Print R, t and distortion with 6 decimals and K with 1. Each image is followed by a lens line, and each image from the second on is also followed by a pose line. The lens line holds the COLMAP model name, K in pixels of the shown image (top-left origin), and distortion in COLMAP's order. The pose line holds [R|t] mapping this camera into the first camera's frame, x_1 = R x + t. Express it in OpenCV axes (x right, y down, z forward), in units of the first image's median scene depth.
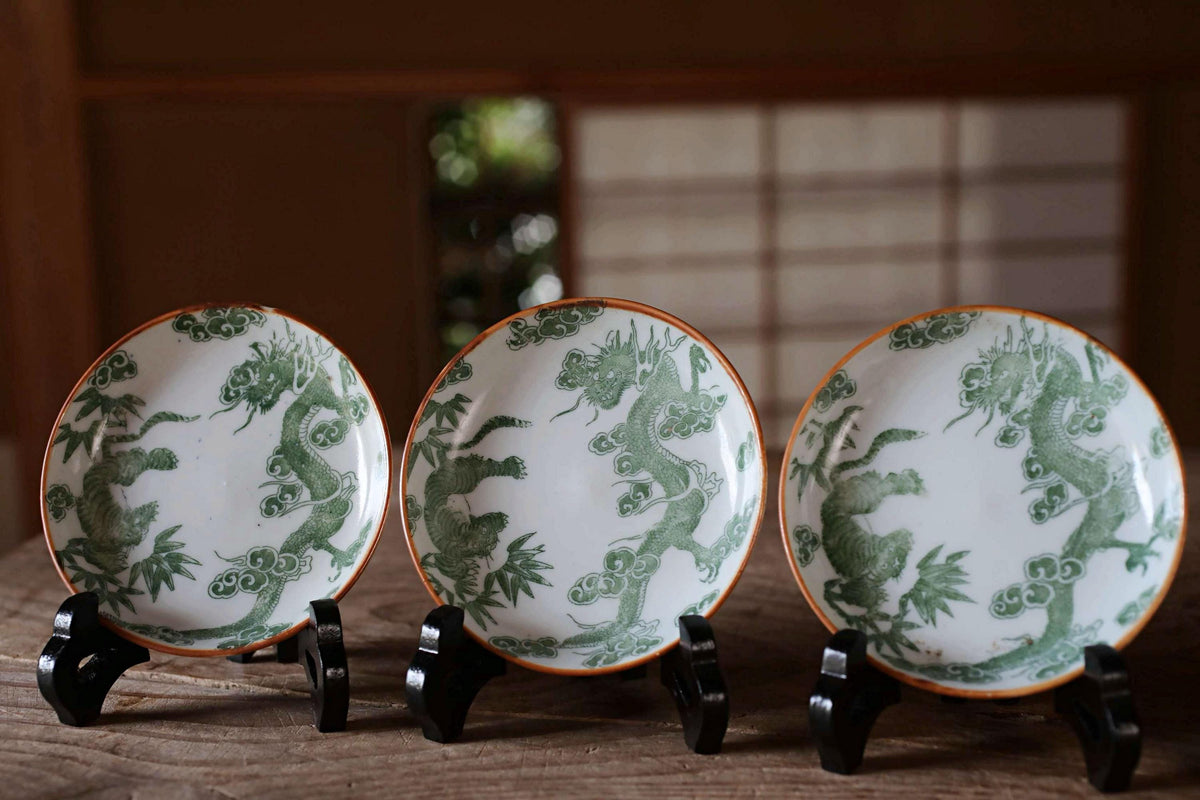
lens RADIAL K [[1799.0, 0, 600.0], [0, 1799.0, 400.0], [0, 0, 1]] dist [-0.054501, 0.346718]
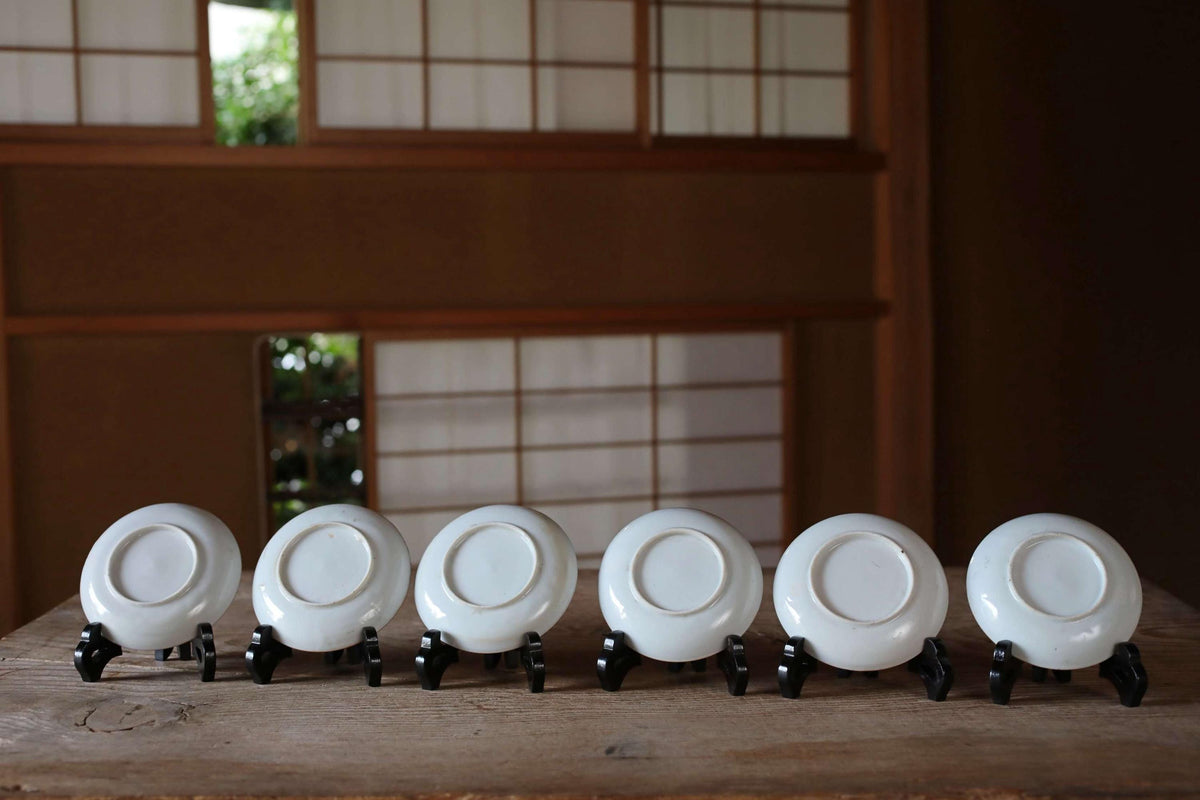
lens RADIAL K [[1799.0, 0, 600.0], [0, 1799.0, 400.0], [0, 0, 1]] dist [-0.054501, 0.346718]
pose [[0.996339, 0.000819, 0.085490, 0.143931], [0.007295, 0.995492, -0.094565, 0.047876], [-0.085182, 0.094842, 0.991841, -1.278858]]
